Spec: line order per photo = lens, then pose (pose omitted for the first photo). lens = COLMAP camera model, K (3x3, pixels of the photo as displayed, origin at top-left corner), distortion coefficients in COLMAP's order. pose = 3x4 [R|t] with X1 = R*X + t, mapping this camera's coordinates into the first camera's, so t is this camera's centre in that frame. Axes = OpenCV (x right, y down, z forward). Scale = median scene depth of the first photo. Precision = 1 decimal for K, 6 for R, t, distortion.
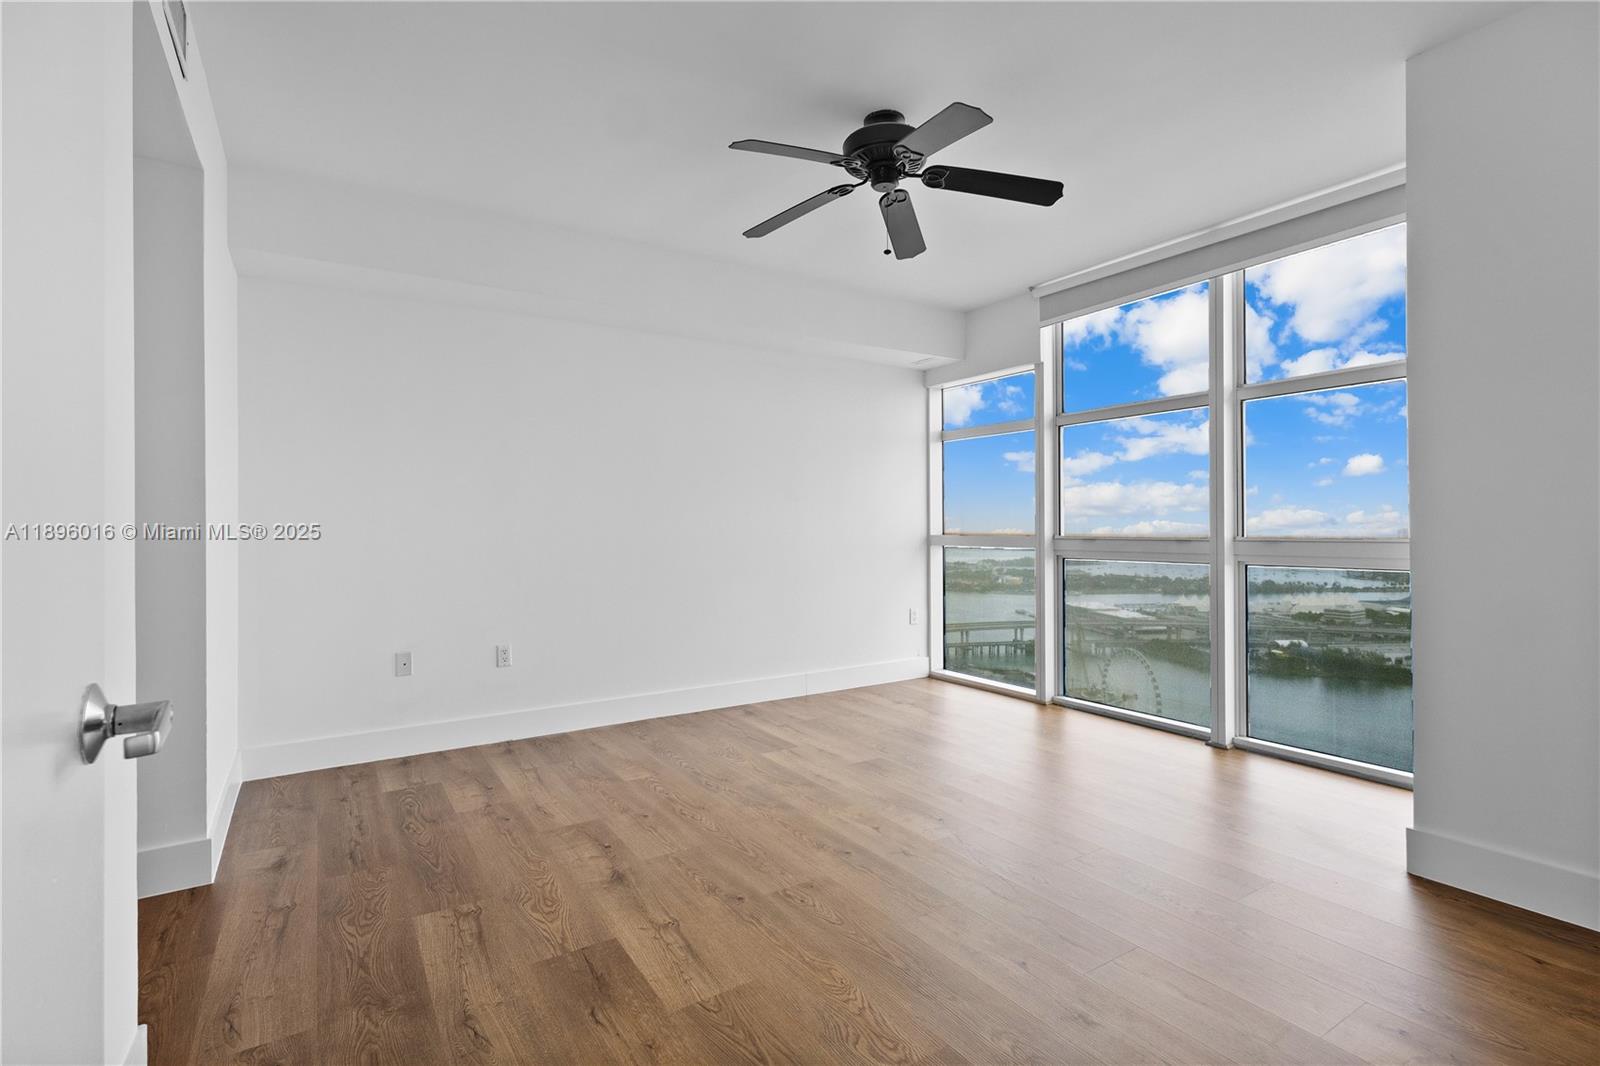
lens RADIAL K [[759.4, 0, 804.9], [0, 759.4, 525.4], [0, 0, 1]] dist [0.003543, 0.000564]
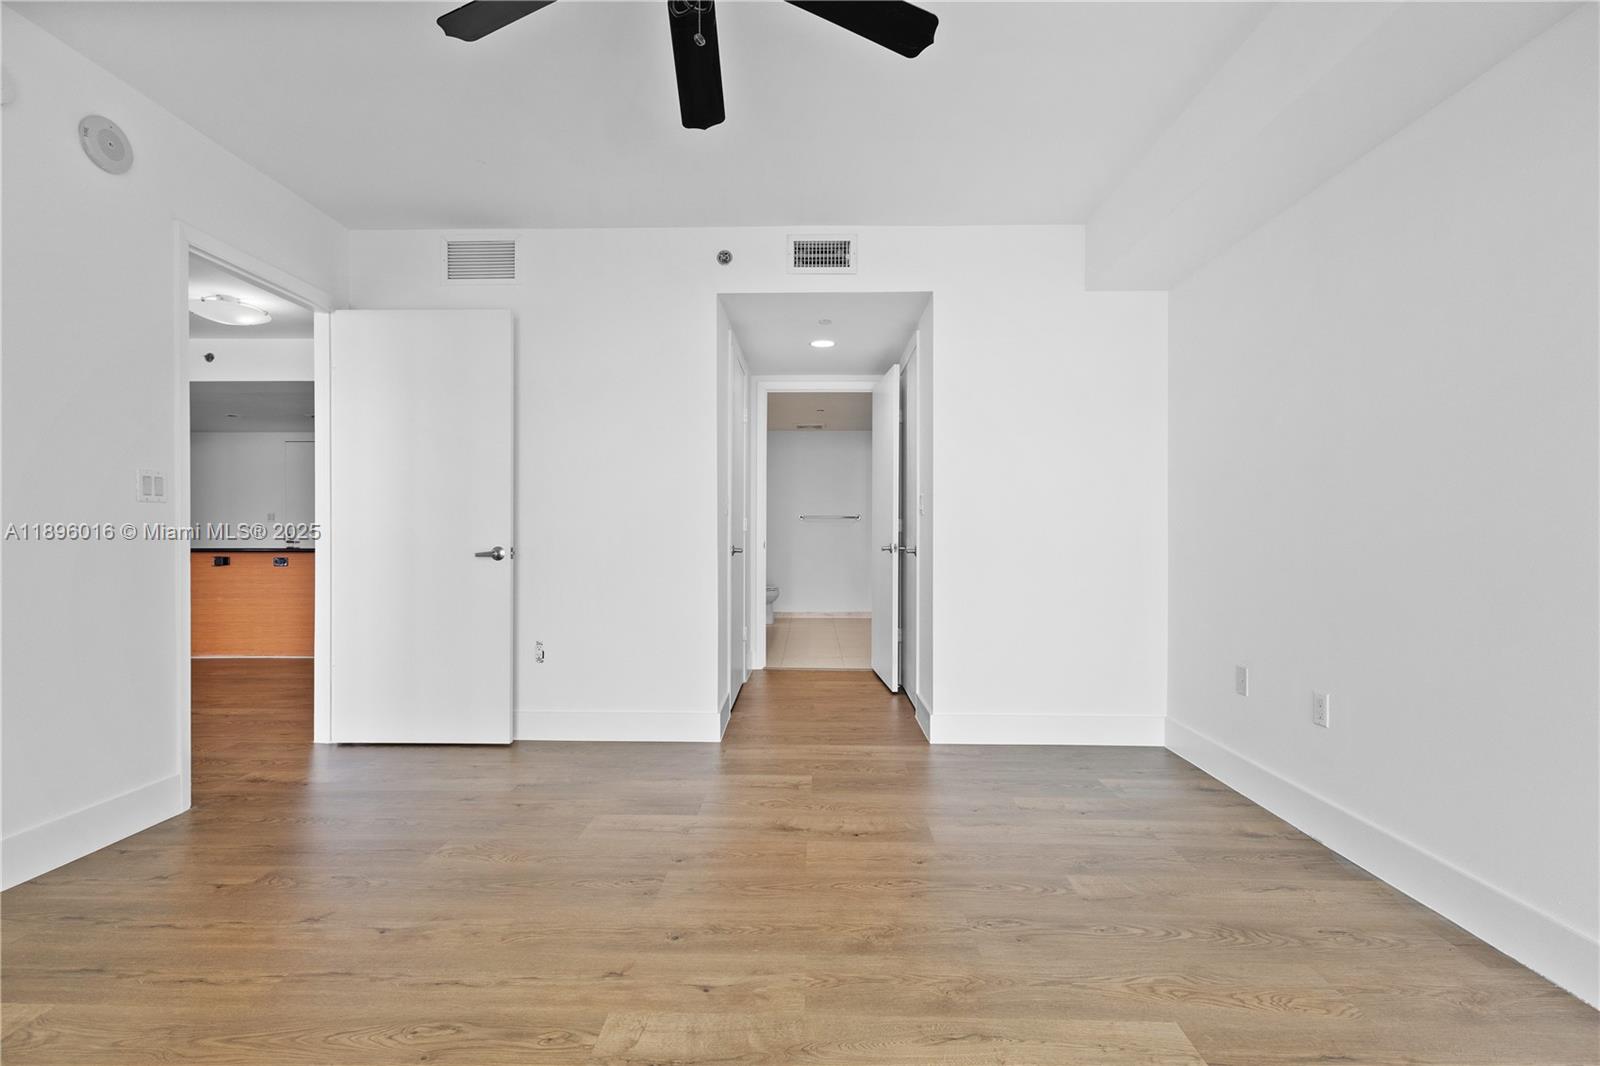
lens RADIAL K [[745.0, 0, 798.4], [0, 745.0, 539.4], [0, 0, 1]] dist [0.006207, 0.000508]
pose [[-0.564242, 0.011397, -0.825530, 0.469108], [0.001272, 0.999916, 0.012936, 0.019149], [0.825608, 0.006249, -0.564209, 1.193171]]
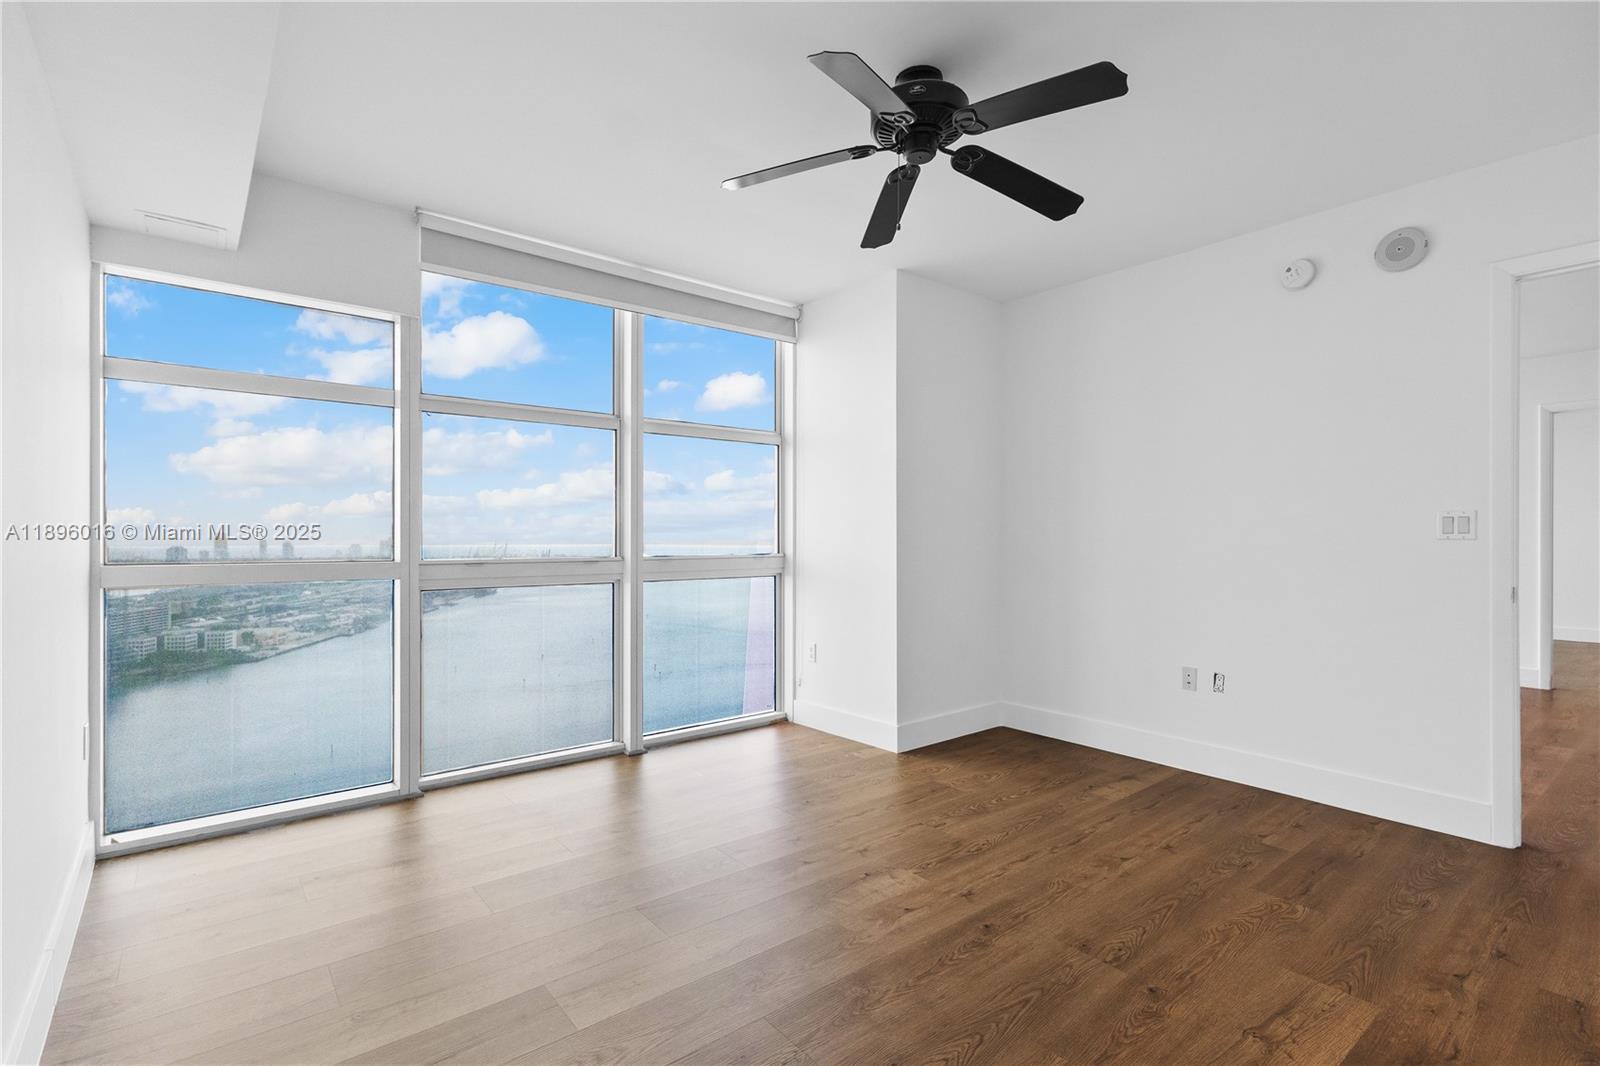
lens RADIAL K [[745.0, 0, 798.4], [0, 745.0, 539.4], [0, 0, 1]] dist [0.006207, 0.000508]
pose [[-0.104511, 0.003200, 0.994519, -0.607444], [-0.002389, 0.999991, -0.003469, -0.006949], [-0.994521, -0.002739, -0.104502, 1.025918]]
